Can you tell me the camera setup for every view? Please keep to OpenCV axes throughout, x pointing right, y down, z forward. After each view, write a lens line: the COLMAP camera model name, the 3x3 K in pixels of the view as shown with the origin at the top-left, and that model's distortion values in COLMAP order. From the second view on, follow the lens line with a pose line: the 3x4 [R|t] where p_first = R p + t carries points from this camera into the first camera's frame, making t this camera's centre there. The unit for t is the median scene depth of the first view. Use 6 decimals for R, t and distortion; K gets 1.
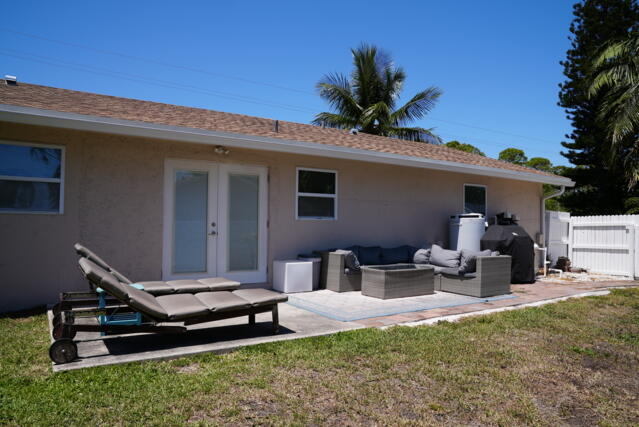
lens RADIAL K [[444.3, 0, 323.4], [0, 444.3, 215.0], [0, 0, 1]] dist [-0.125786, 0.088867]
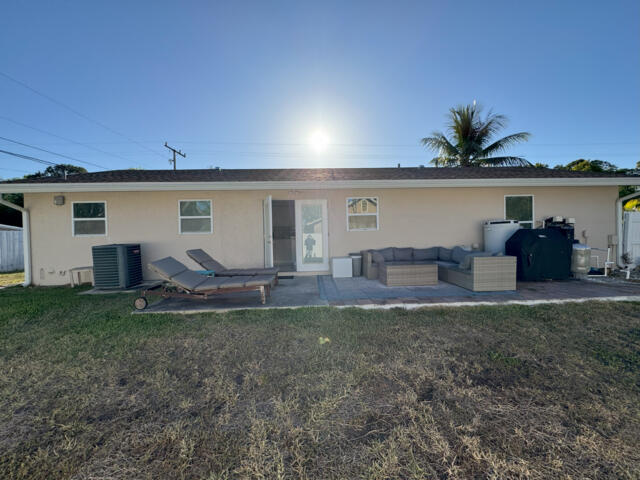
lens RADIAL K [[248.6, 0, 328.3], [0, 248.6, 239.6], [0, 0, 1]] dist [-0.000320, -0.000079]
pose [[0.871499, -0.022500, -0.489881, 1.029342], [0.043922, 0.998513, 0.032277, 0.029353], [0.488426, -0.049646, 0.871192, 0.646781]]
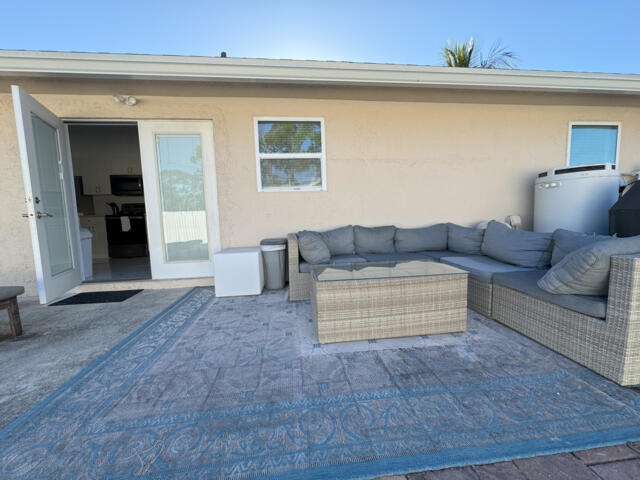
lens RADIAL K [[253.8, 0, 320.0], [0, 253.8, 240.0], [0, 0, 1]] dist [-0.000616, -0.000093]
pose [[0.895981, 0.002763, -0.444083, 0.716561], [0.051561, 0.992570, 0.110206, 0.162043], [0.441088, -0.121640, 0.889182, 2.212986]]
